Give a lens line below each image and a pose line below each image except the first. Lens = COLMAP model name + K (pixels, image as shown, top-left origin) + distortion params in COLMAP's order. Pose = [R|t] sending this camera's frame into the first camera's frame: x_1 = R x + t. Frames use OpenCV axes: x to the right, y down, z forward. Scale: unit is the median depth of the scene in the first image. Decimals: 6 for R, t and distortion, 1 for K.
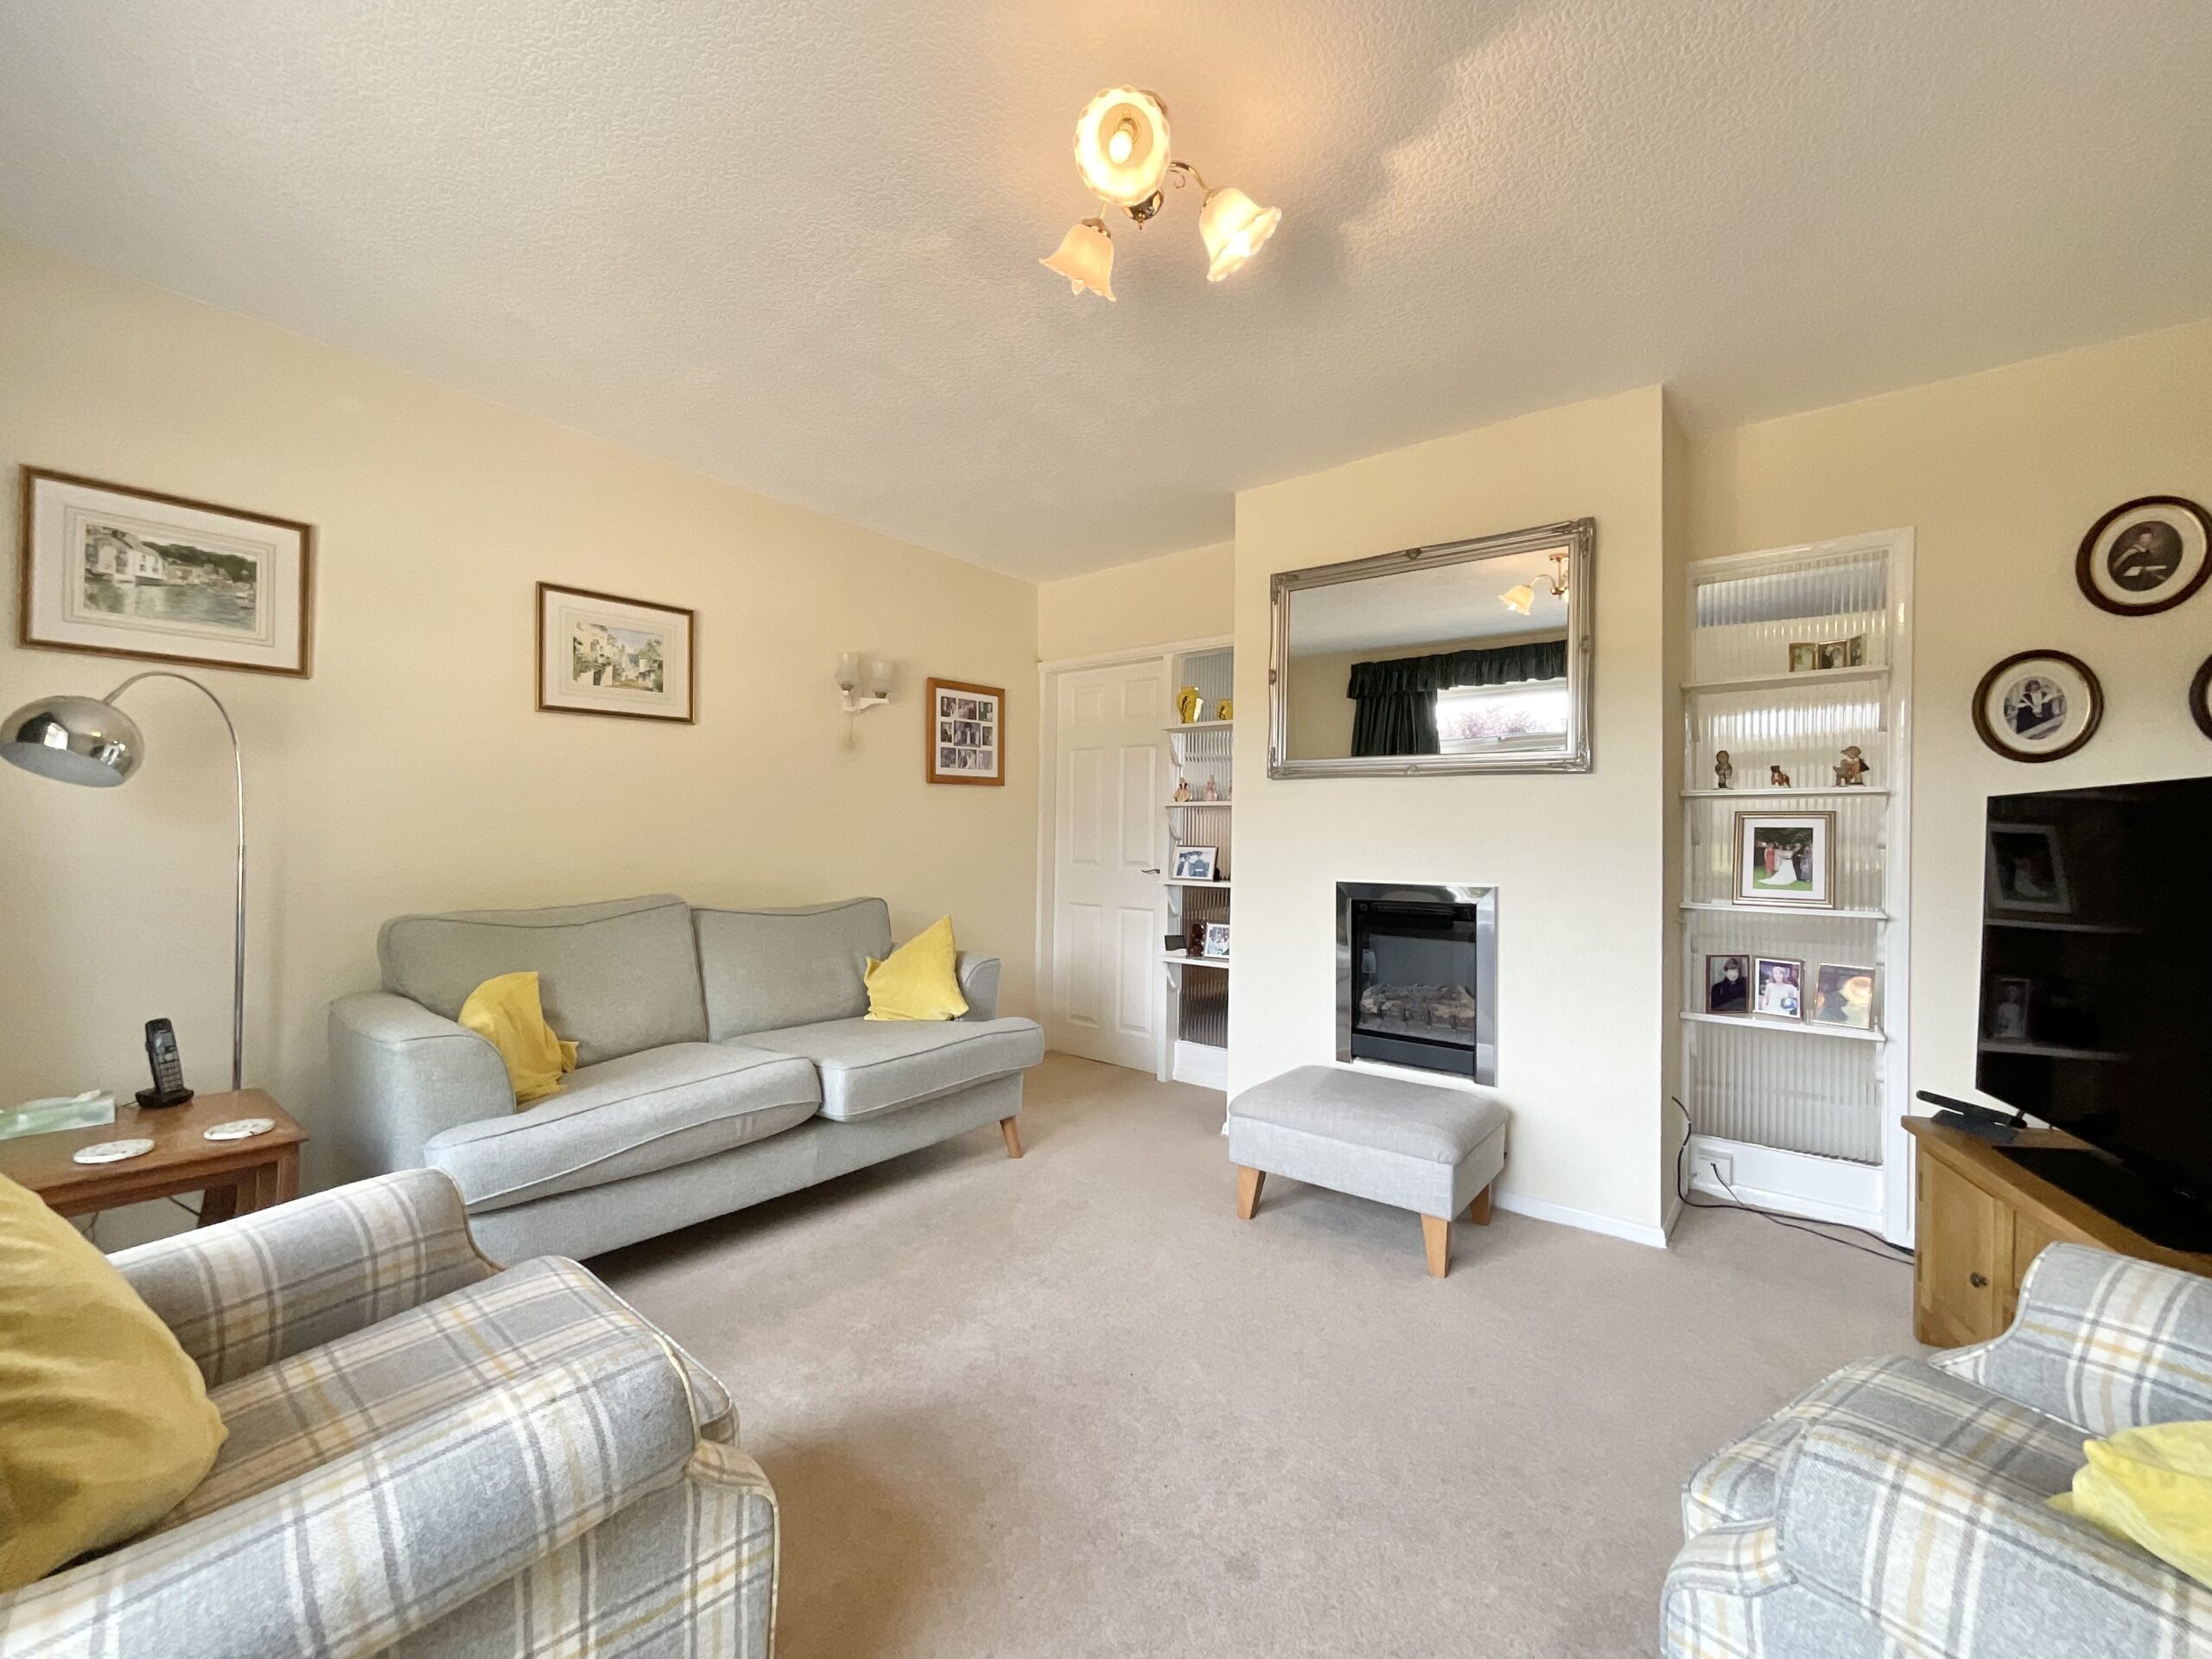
lens RADIAL K [[904.3, 0, 1106.5], [0, 904.3, 835.7], [0, 0, 1]] dist [-0.000502, -0.001540]
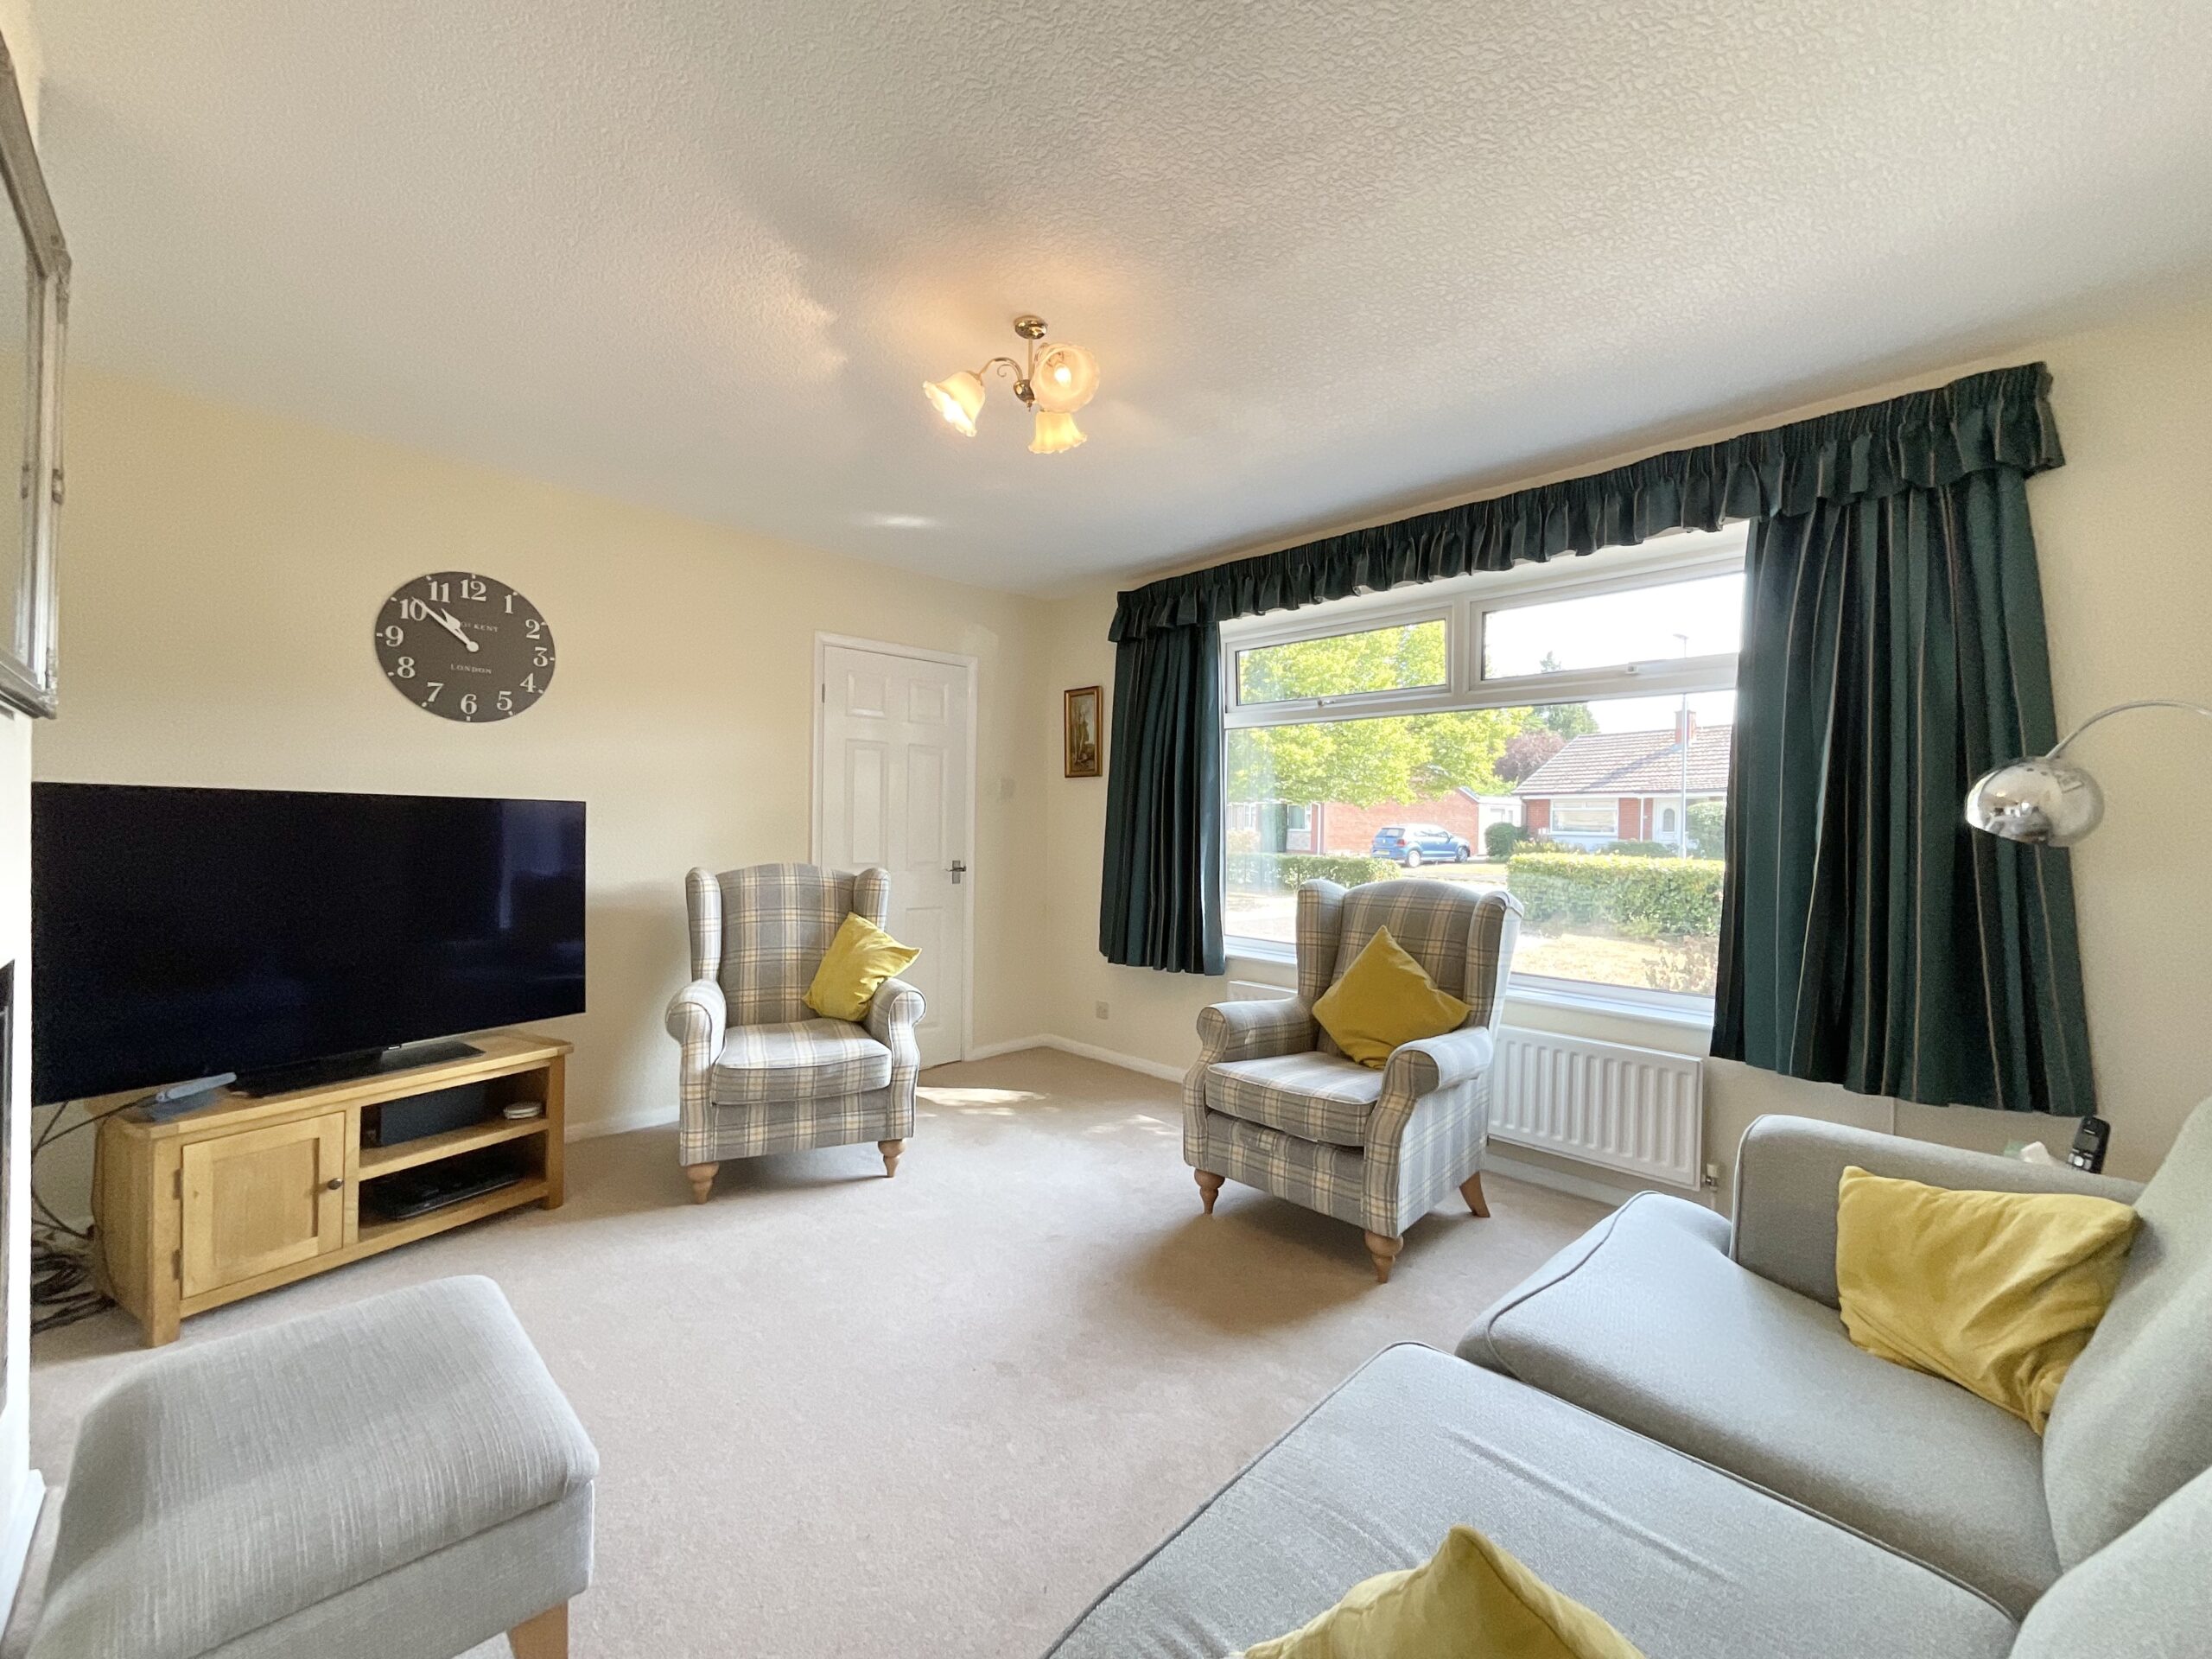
lens RADIAL K [[904.3, 0, 1107.4], [0, 904.3, 830.9], [0, 0, 1]] dist [-0.000502, -0.001540]
pose [[-0.991878, -0.029564, 0.123710, -0.148400], [-0.029704, 0.999558, 0.000715, -0.020203], [-0.123676, -0.002966, -0.992318, 1.296096]]
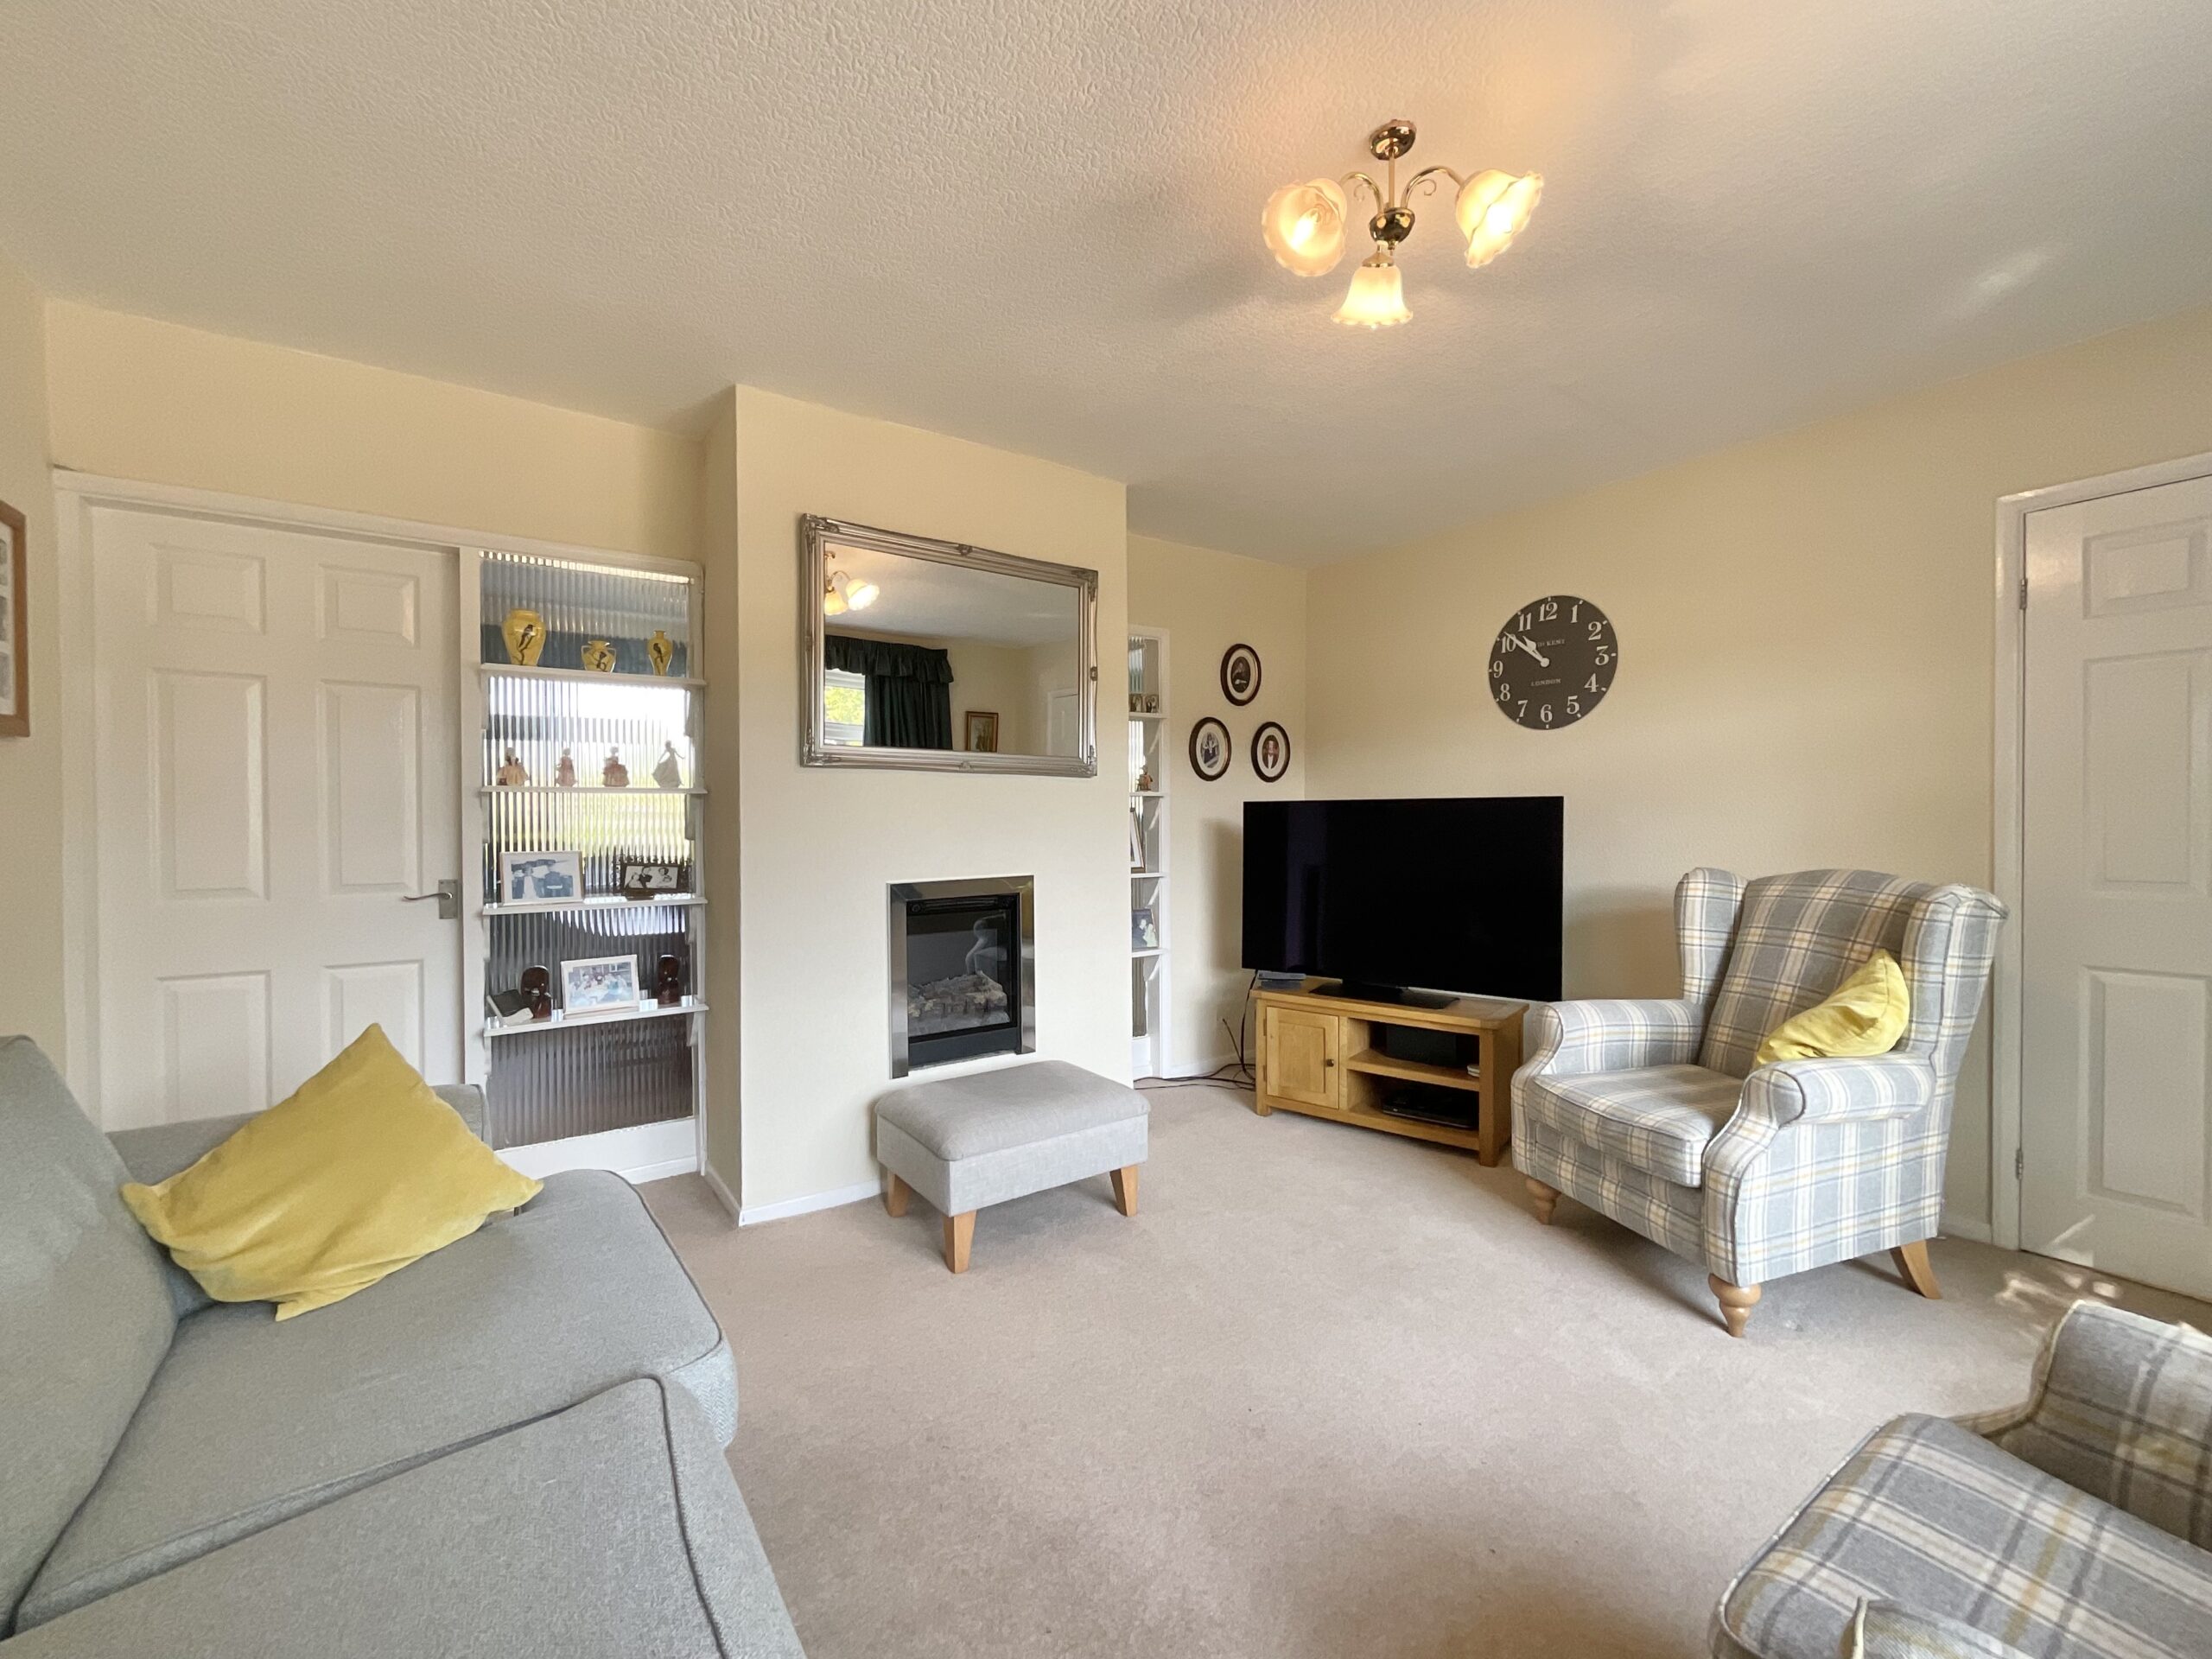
lens RADIAL K [[904.3, 0, 1112.2], [0, 904.3, 829.1], [0, 0, 1]] dist [-0.000502, -0.001540]
pose [[0.276678, -0.025955, 0.960612, -0.583233], [0.006208, 0.999663, 0.025222, -0.026539], [-0.960943, -0.001014, 0.276746, 0.561060]]
